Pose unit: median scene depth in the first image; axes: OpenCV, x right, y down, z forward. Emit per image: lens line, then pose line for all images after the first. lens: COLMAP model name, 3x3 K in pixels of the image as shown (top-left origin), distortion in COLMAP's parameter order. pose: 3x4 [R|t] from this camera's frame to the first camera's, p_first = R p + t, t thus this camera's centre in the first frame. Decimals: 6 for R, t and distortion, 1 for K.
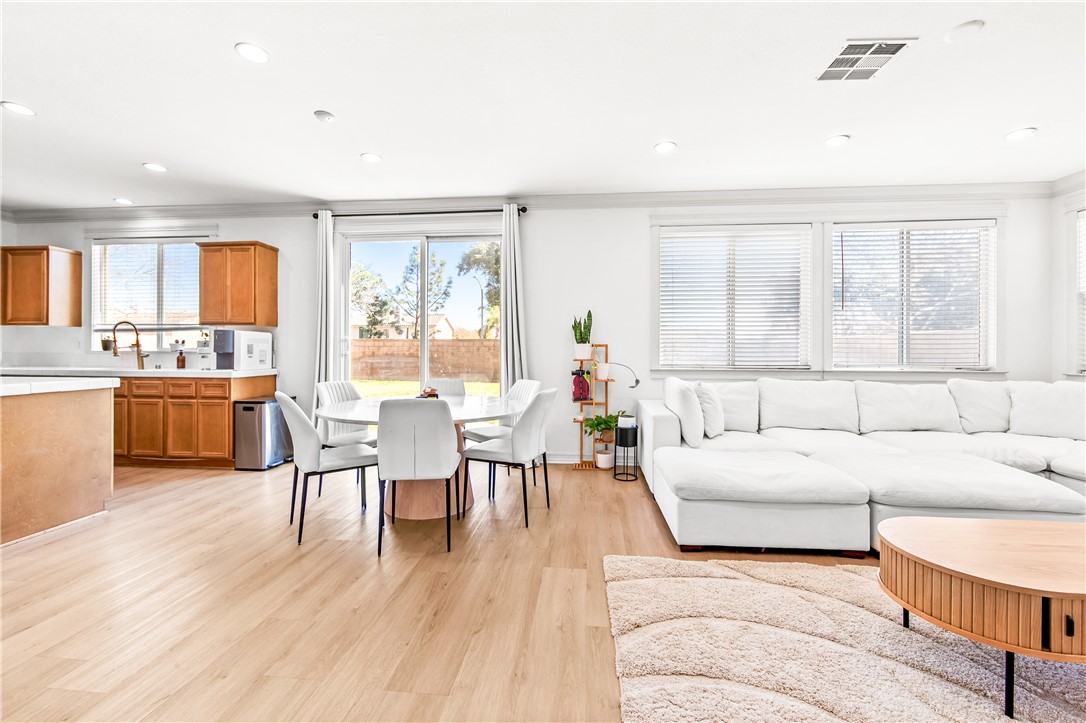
lens RADIAL K [[432.3, 0, 546.9], [0, 432.3, 353.5], [0, 0, 1]] dist [-0.002072, -0.000415]
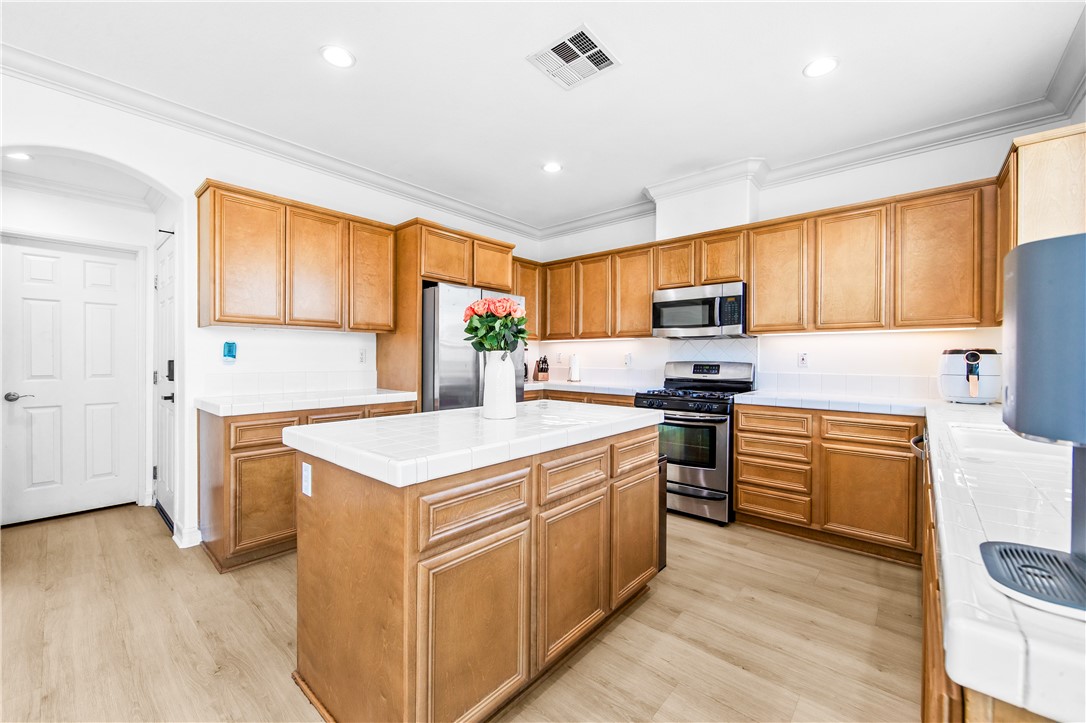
lens RADIAL K [[429.5, 0, 543.0], [0, 429.5, 361.5], [0, 0, 1]] dist [-0.000007, 0.000011]
pose [[-0.587953, -0.001162, -0.808894, -0.528959], [-0.009711, 0.999937, 0.005622, -0.020971], [0.808837, 0.011160, -0.587927, 0.890460]]
